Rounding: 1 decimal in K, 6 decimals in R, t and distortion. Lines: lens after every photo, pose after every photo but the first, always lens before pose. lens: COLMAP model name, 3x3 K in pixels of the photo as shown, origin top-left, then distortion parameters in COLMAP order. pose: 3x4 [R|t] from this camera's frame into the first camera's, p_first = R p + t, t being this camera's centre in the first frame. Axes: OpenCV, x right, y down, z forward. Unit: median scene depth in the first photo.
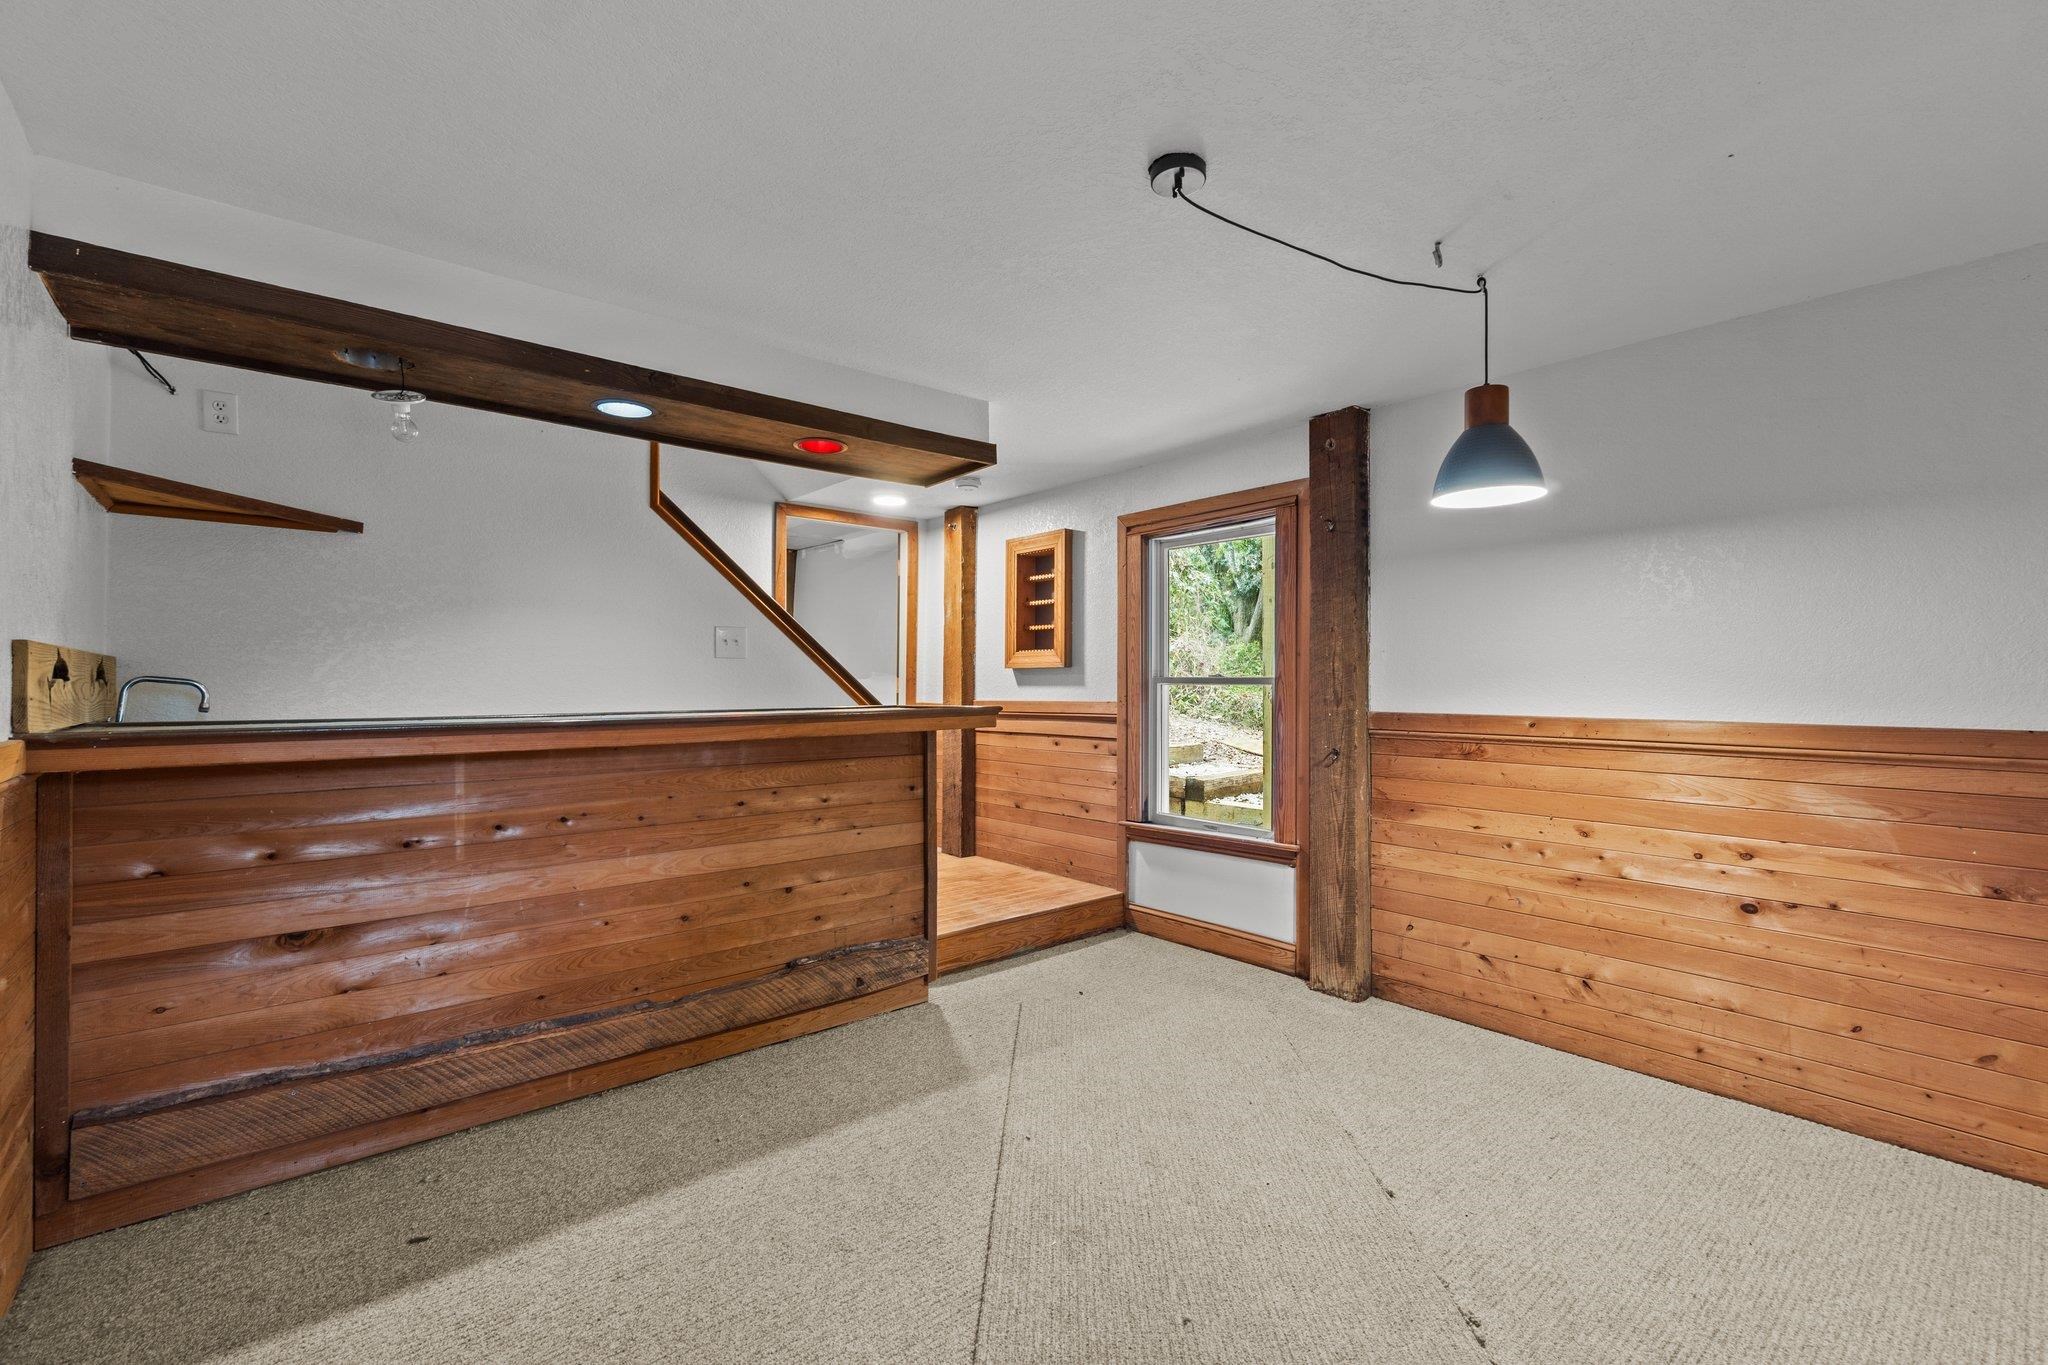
lens RADIAL K [[889.4, 0, 1042.3], [0, 889.4, 679.5], [0, 0, 1]] dist [-0.008252, 0.003168]
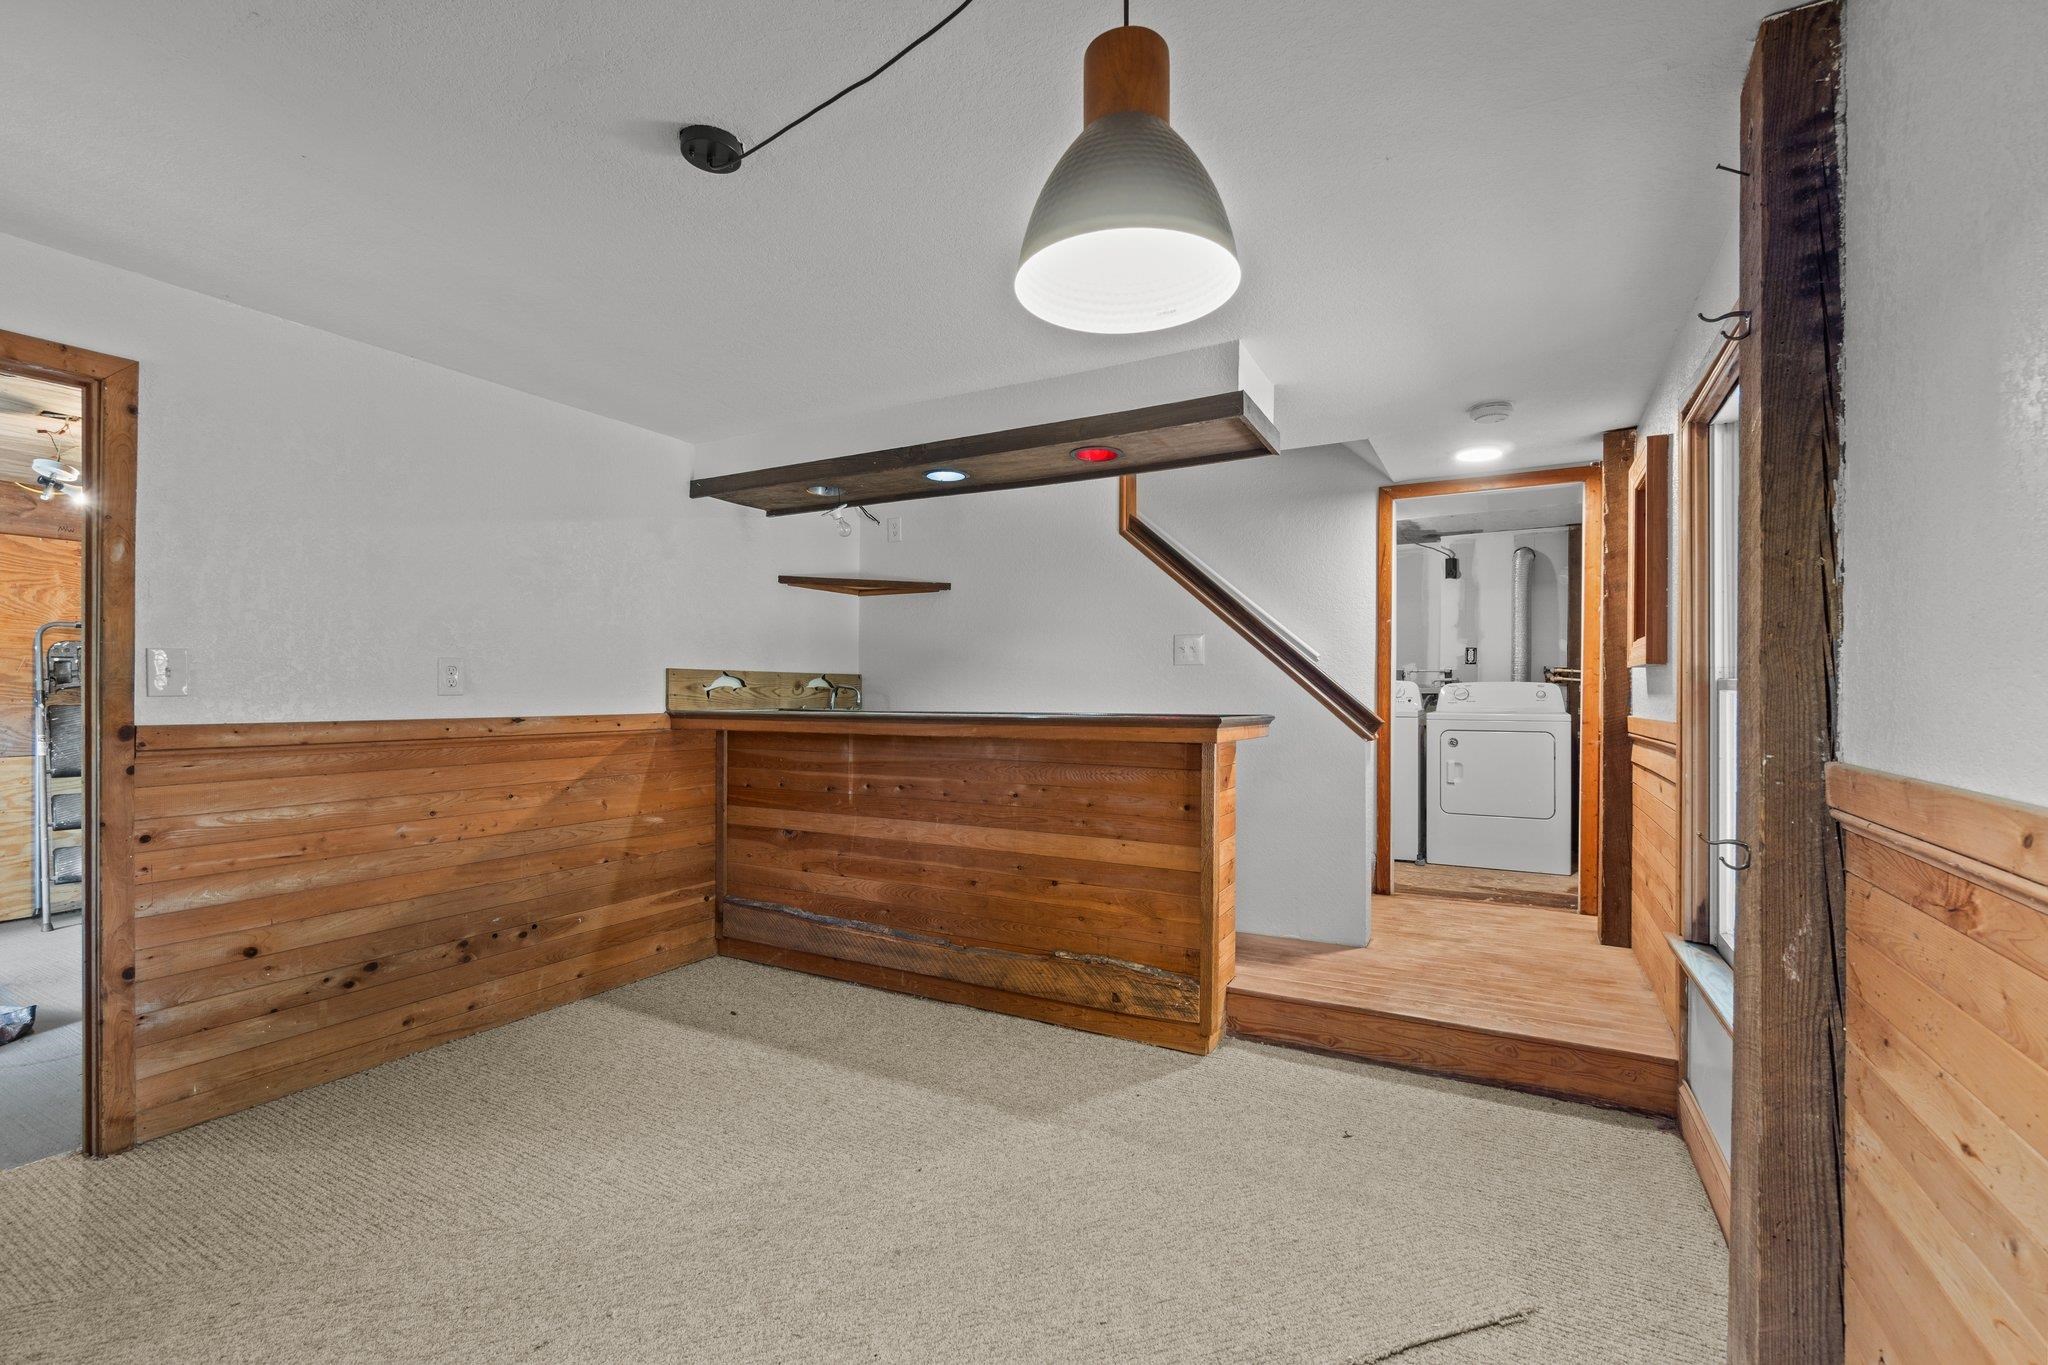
lens RADIAL K [[889.4, 0, 1028.6], [0, 889.4, 684.4], [0, 0, 1]] dist [-0.008252, 0.003168]
pose [[0.338402, -0.004747, -0.940990, 0.668396], [0.000175, 0.999988, -0.004981, 0.004393], [0.941002, 0.001521, 0.338399, 0.578886]]
